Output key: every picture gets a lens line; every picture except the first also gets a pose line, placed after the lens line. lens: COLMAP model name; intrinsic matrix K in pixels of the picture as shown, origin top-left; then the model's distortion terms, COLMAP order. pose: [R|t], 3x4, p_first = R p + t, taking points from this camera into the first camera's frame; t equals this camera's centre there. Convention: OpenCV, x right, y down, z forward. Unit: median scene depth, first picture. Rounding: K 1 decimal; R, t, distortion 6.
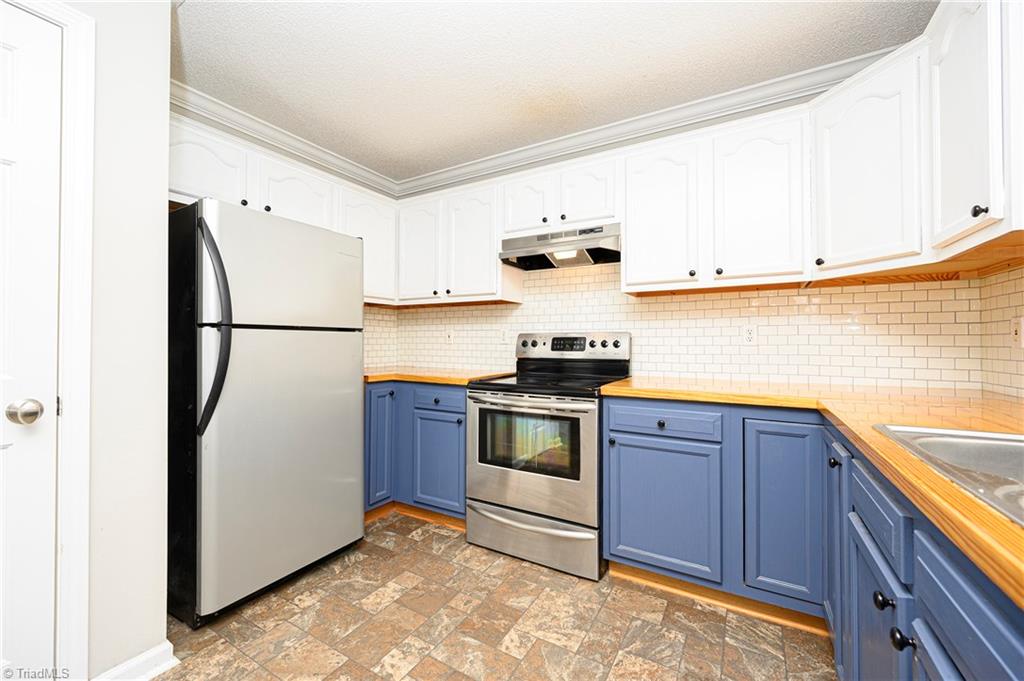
lens RADIAL K [[406.1, 0, 513.8], [0, 406.1, 337.2], [0, 0, 1]] dist [-0.000205, -0.000092]
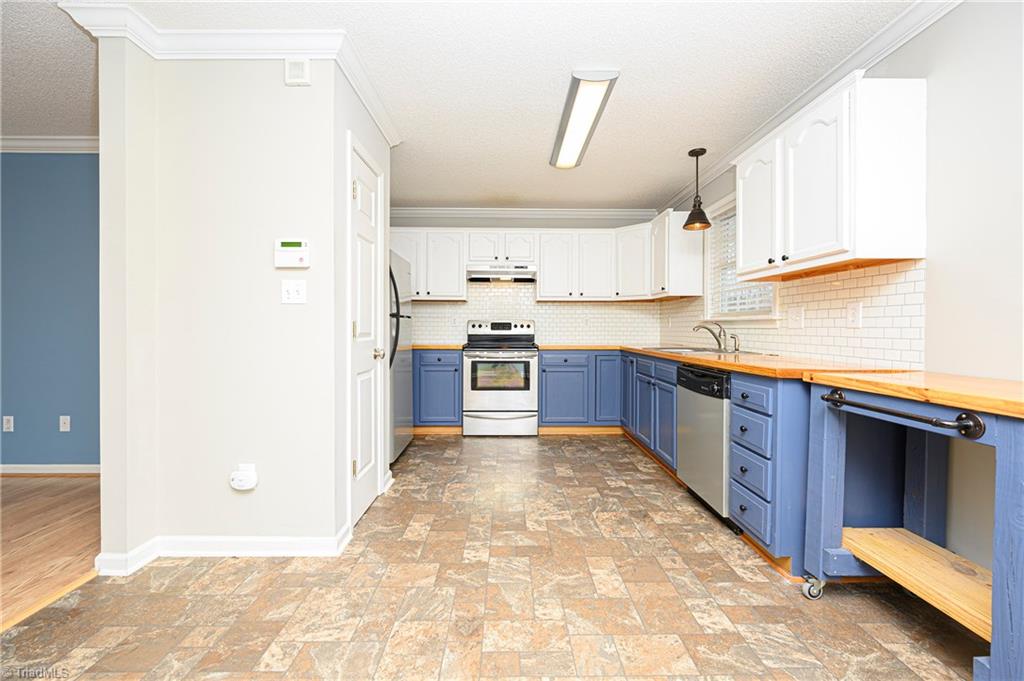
lens RADIAL K [[413.5, 0, 511.6], [0, 413.5, 325.7], [0, 0, 1]] dist [-0.001947, -0.000057]
pose [[0.862281, 0.001709, 0.506426, -0.987991], [-0.006566, 0.999948, 0.007805, 0.000321], [-0.506387, -0.010055, 0.862248, -0.788108]]
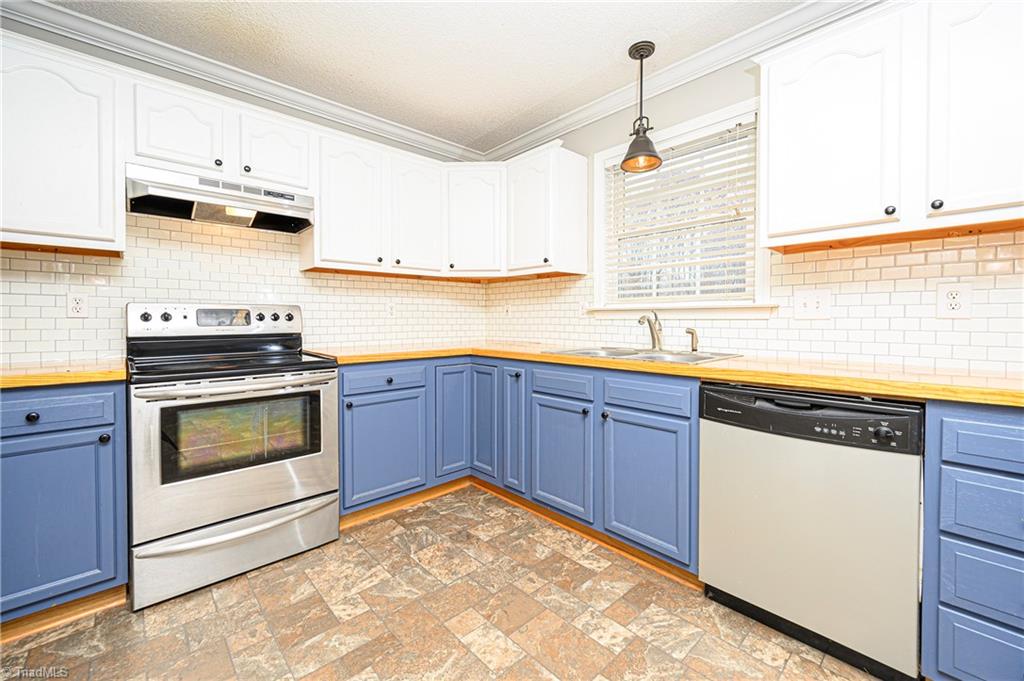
lens RADIAL K [[413.5, 0, 511.6], [0, 413.5, 325.7], [0, 0, 1]] dist [-0.001947, -0.000057]
pose [[0.298431, -0.017741, 0.954266, -0.657466], [-0.009607, 0.999721, 0.021590, 0.013138], [-0.954383, -0.015610, 0.298178, 0.240741]]
